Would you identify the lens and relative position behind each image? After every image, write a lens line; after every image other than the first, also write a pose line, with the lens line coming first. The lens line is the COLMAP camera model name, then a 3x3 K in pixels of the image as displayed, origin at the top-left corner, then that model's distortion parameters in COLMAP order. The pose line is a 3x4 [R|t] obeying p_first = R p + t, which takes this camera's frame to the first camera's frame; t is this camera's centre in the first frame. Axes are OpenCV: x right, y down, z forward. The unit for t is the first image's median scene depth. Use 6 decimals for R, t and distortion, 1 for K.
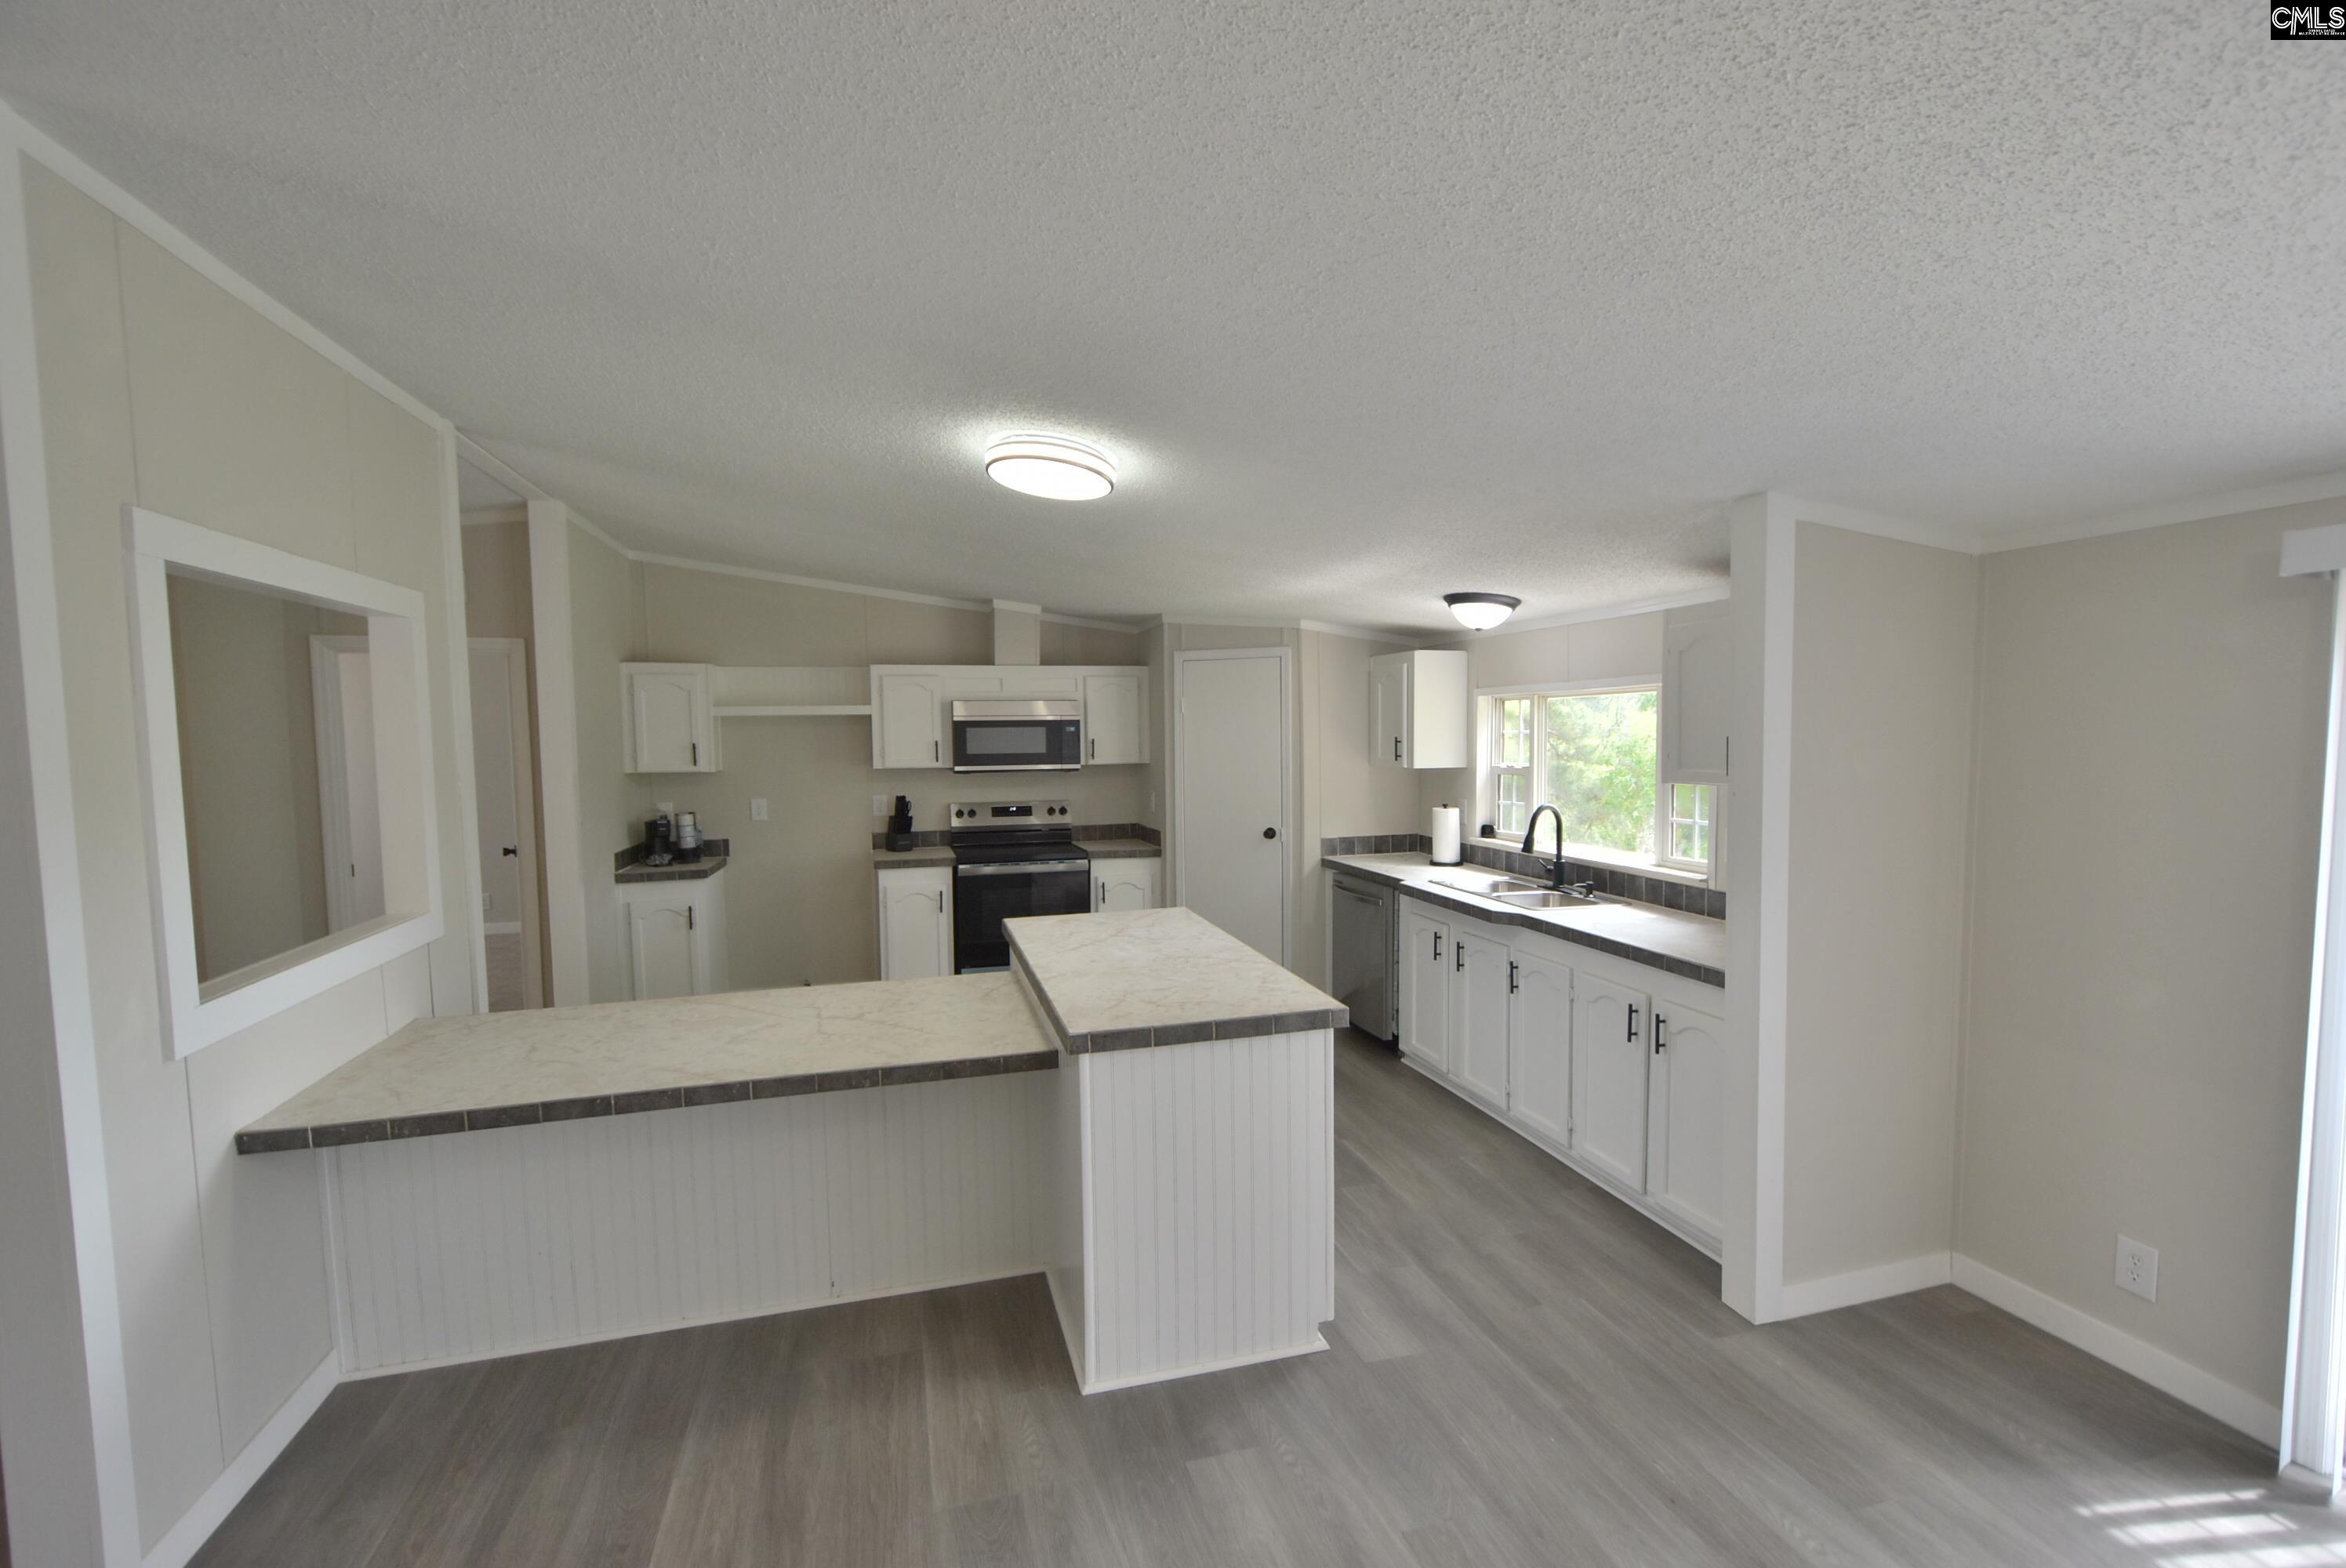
lens RADIAL K [[1015.8, 0, 1172.8], [0, 1015.8, 795.6], [0, 0, 1]] dist [0.002551, -0.007899]
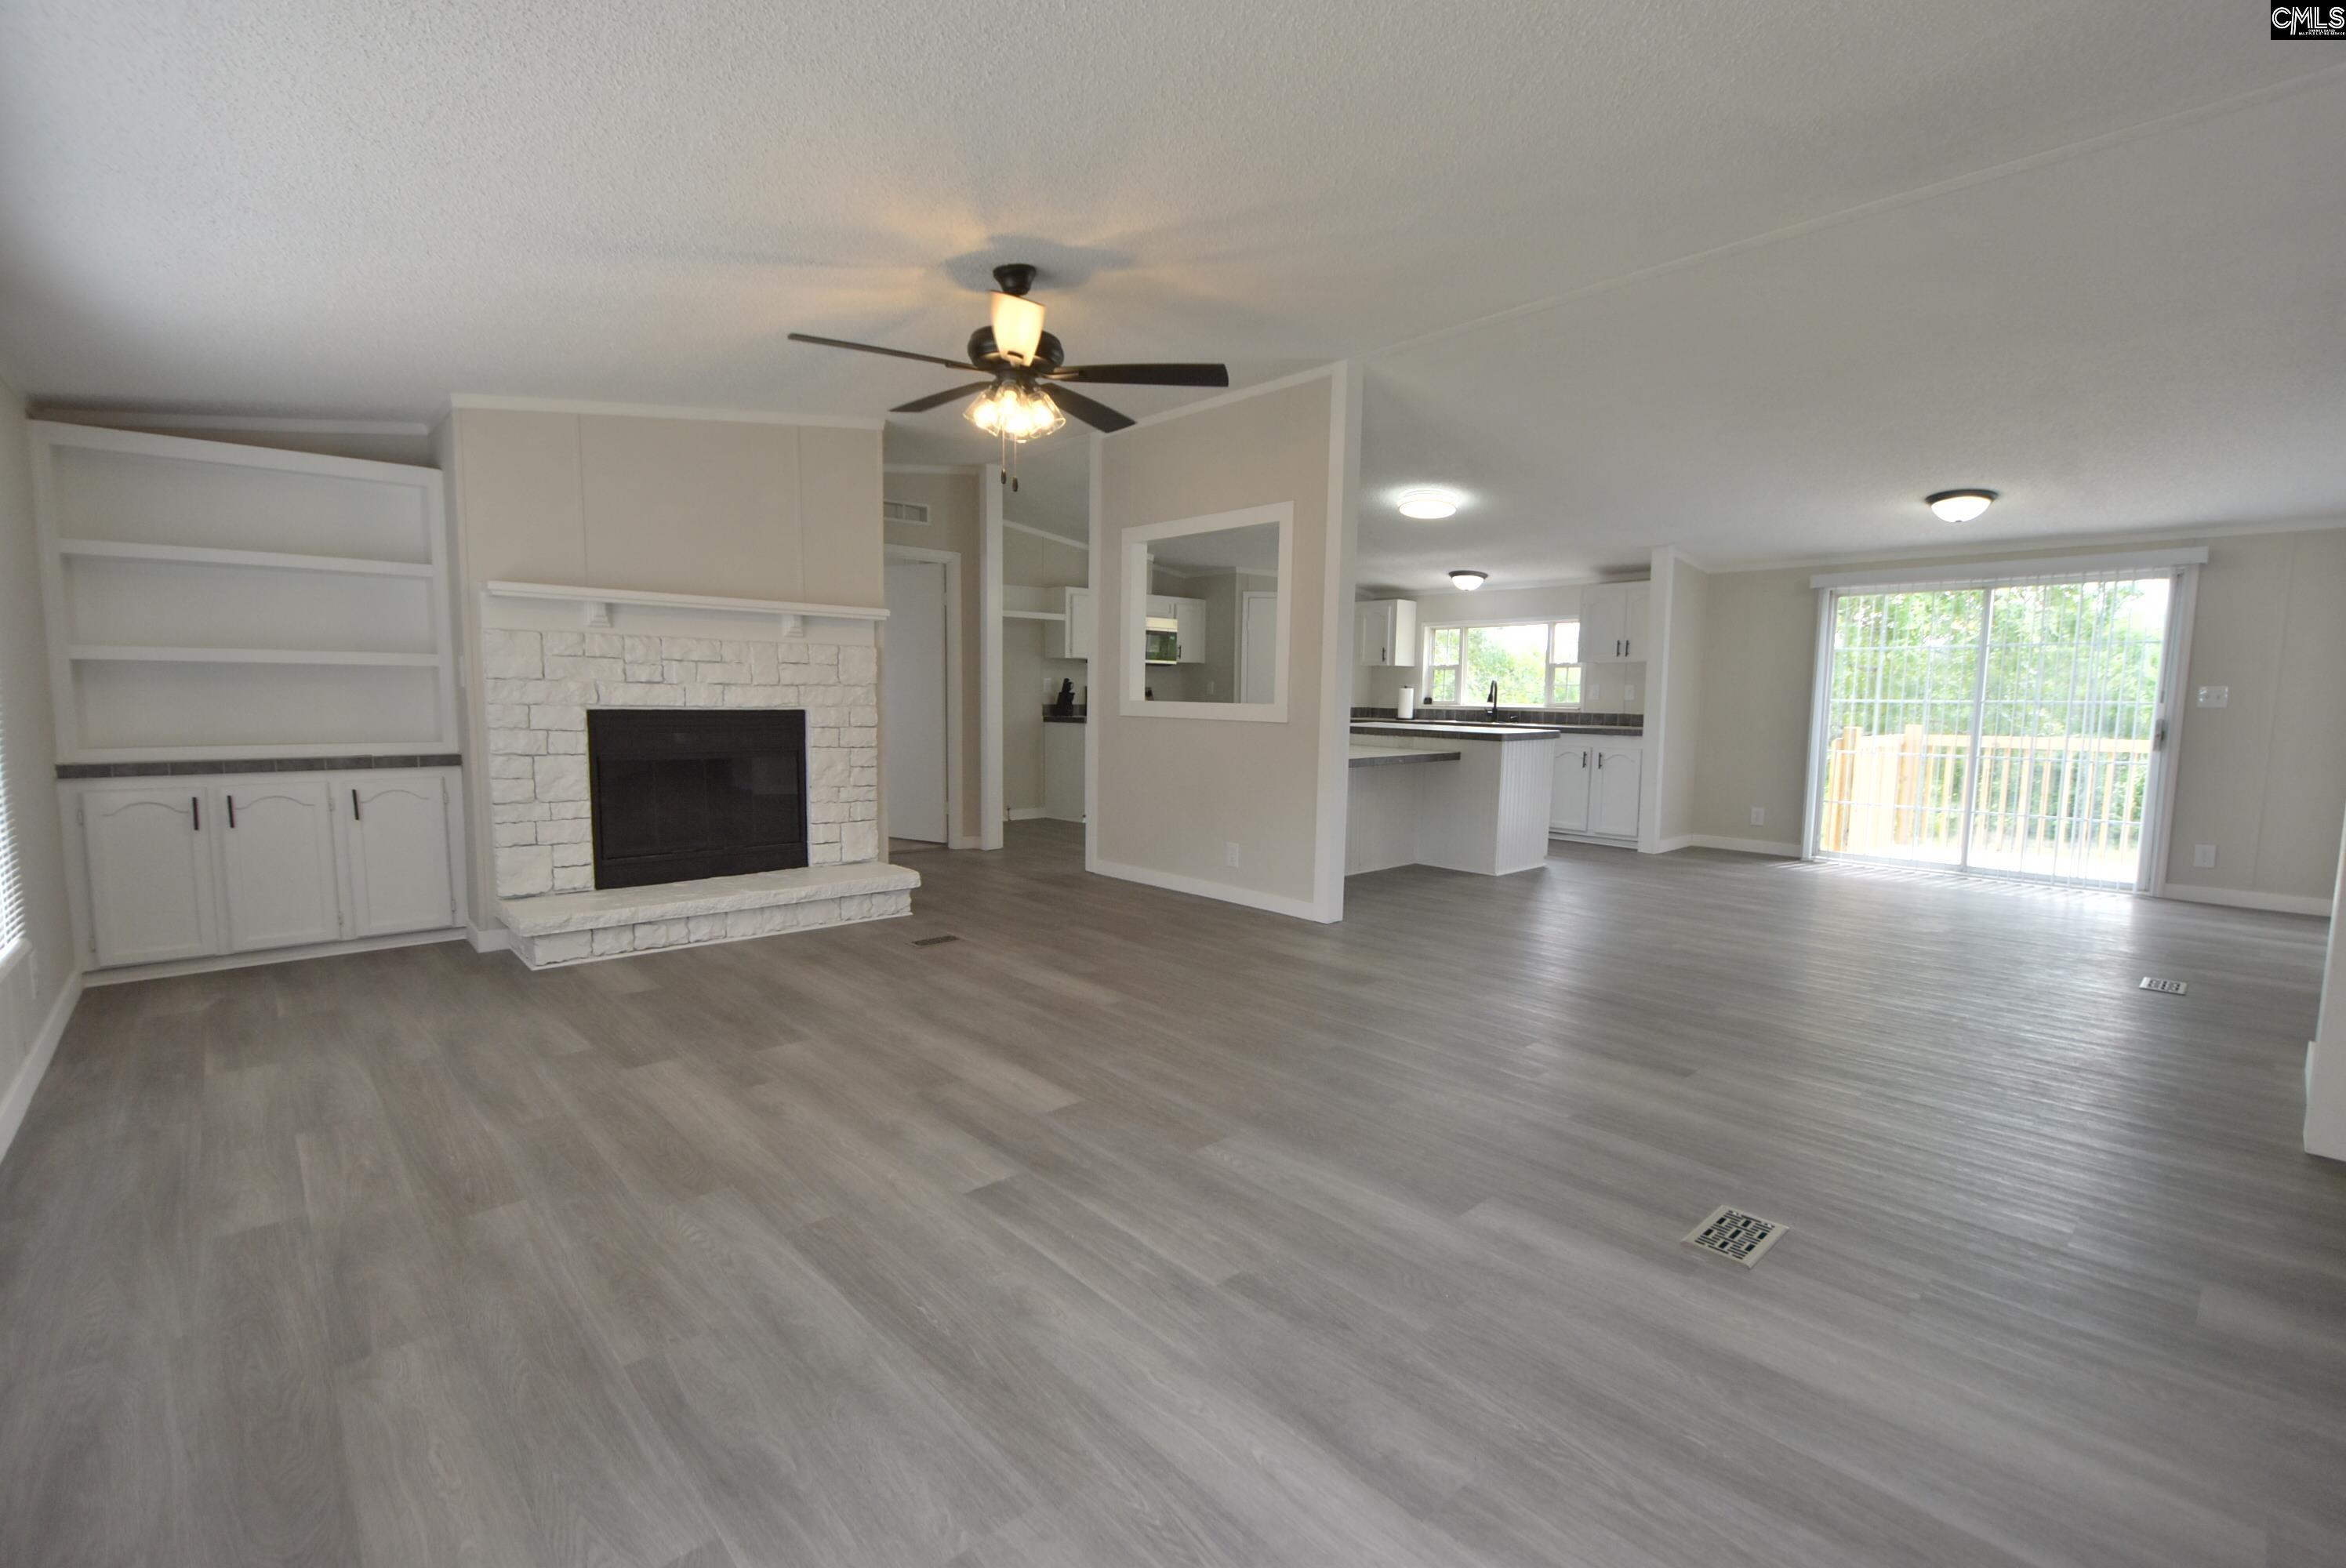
lens RADIAL K [[1033.6, 0, 1175.3], [0, 1033.6, 802.0], [0, 0, 1]] dist [0.013173, -0.009376]
pose [[0.890435, -0.028087, 0.454242, -1.630739], [0.007778, 0.998887, 0.046518, 0.218174], [-0.455043, -0.037888, 0.889663, -0.785541]]
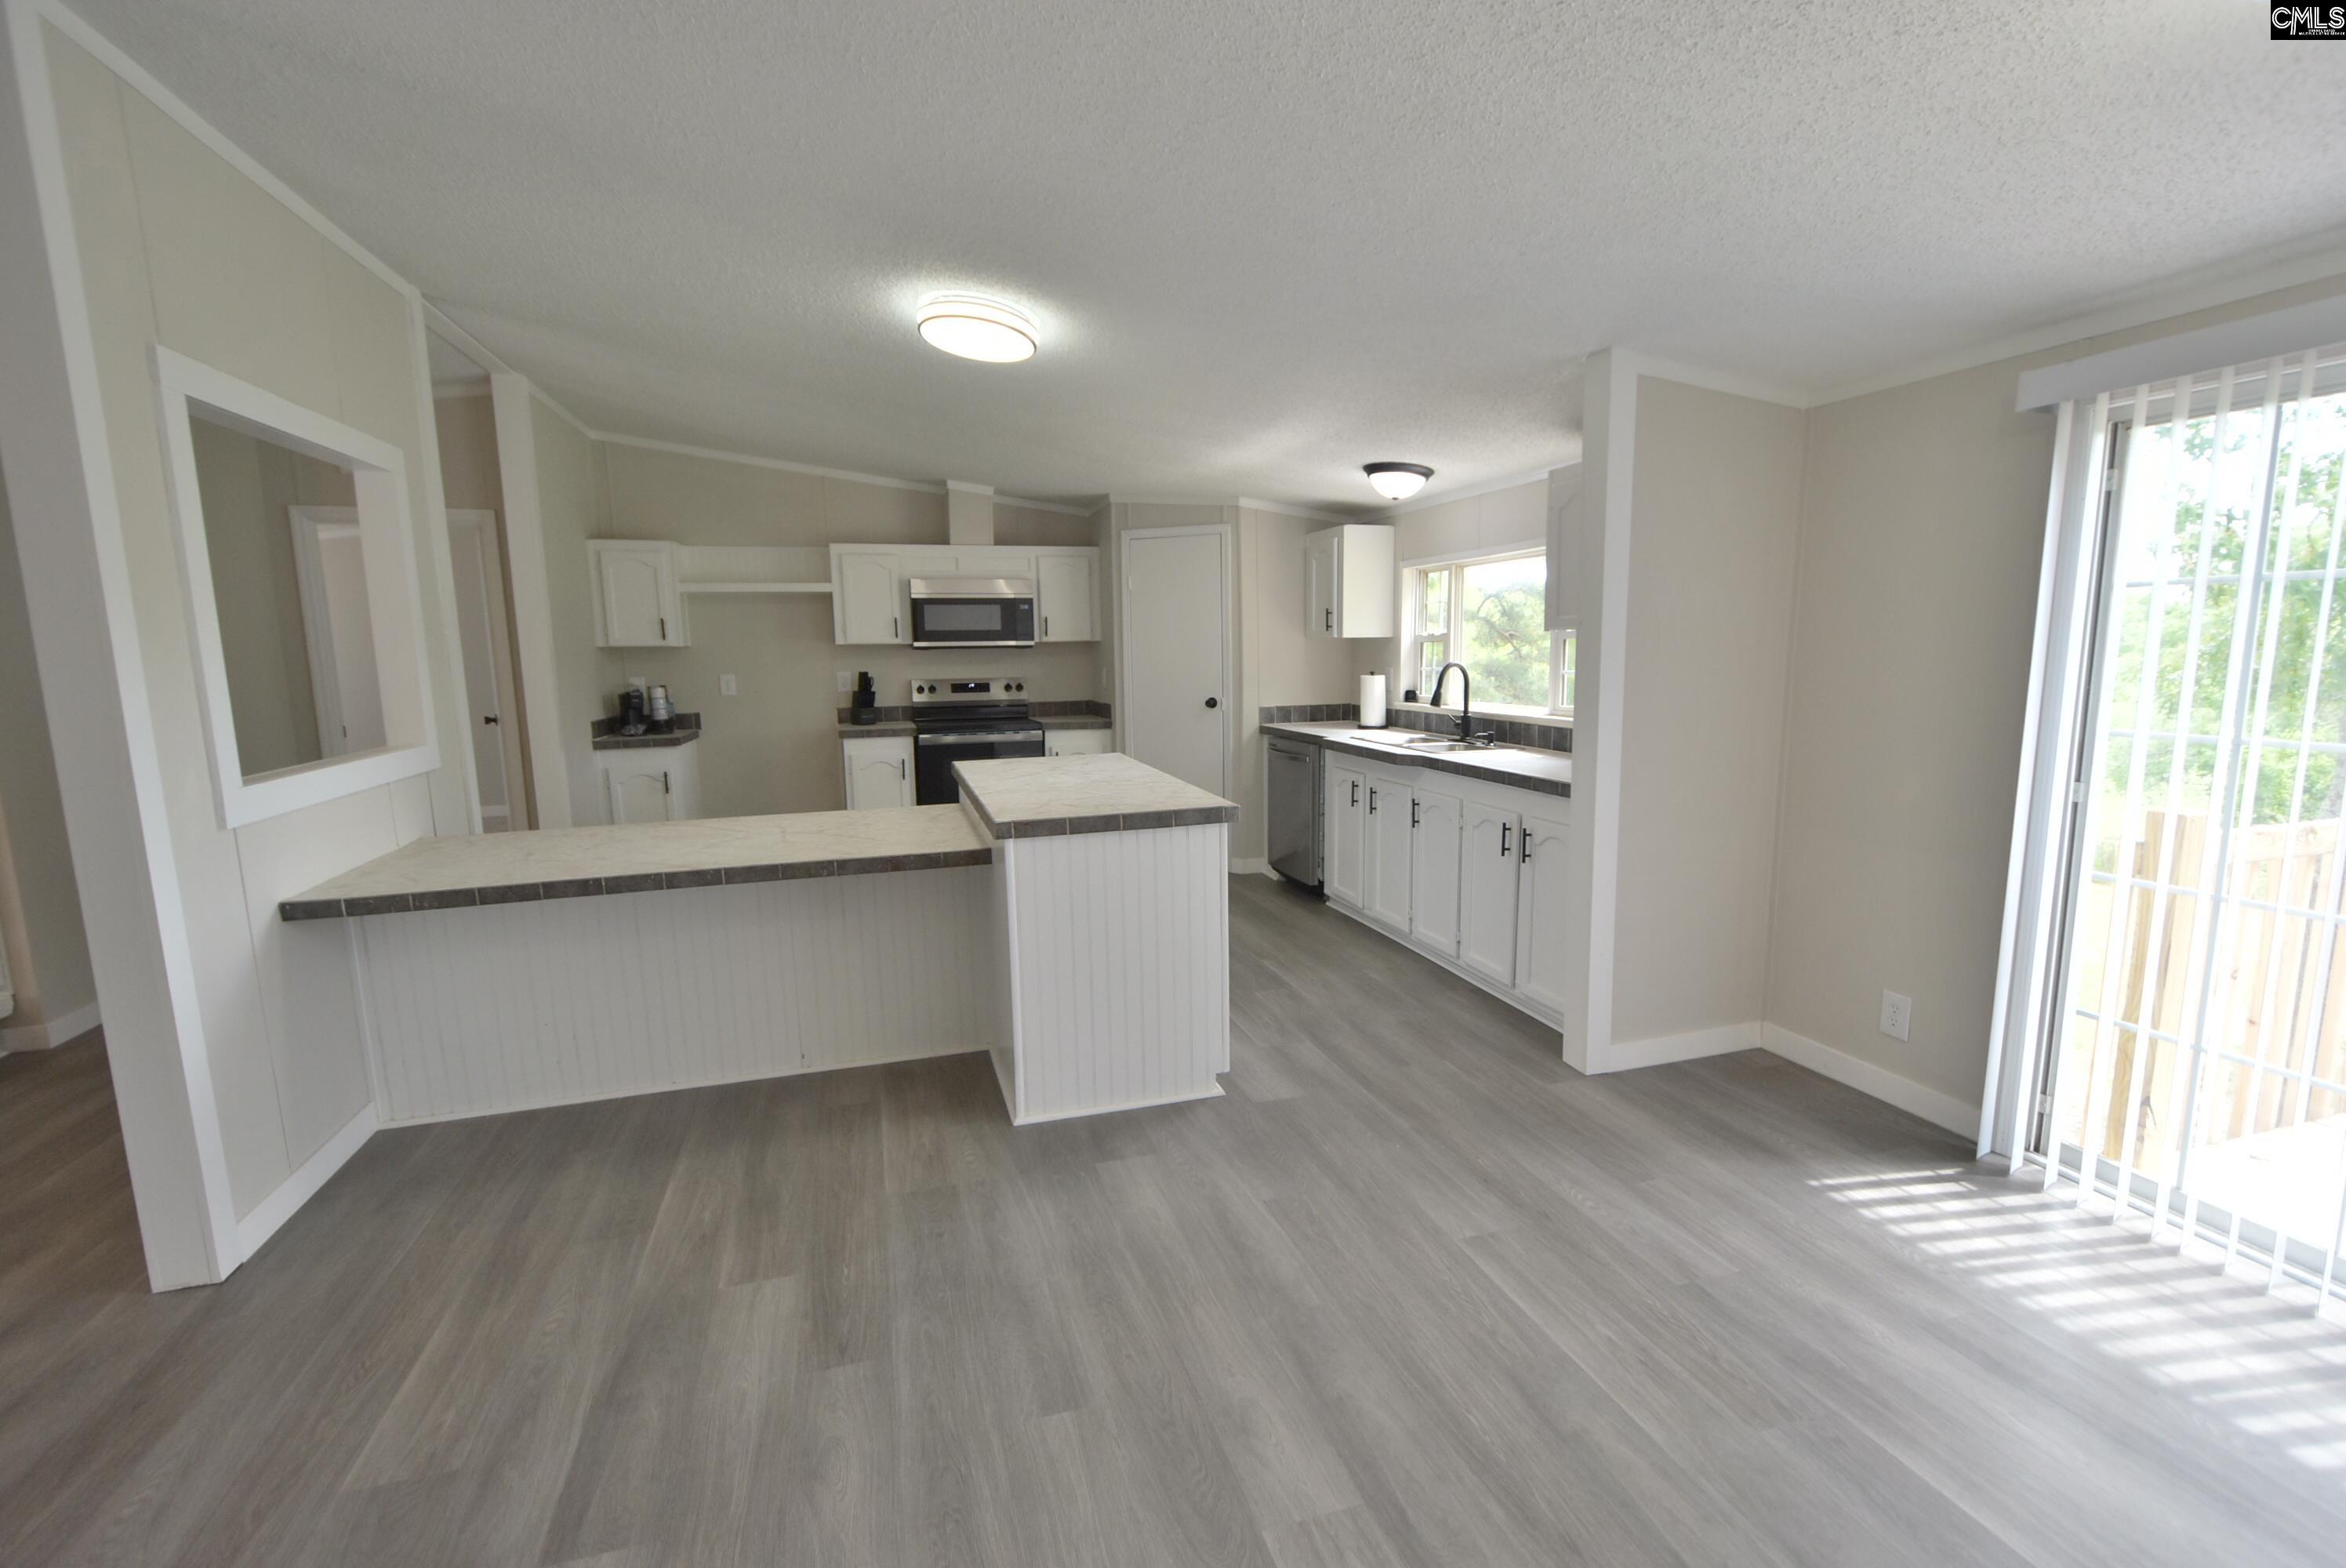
lens RADIAL K [[1015.8, 0, 1172.8], [0, 1015.8, 795.6], [0, 0, 1]] dist [0.002551, -0.007899]
pose [[0.999782, -0.006251, 0.019944, 0.062177], [0.004573, 0.996530, 0.083107, 0.085297], [-0.020394, -0.082998, 0.996341, -0.131057]]
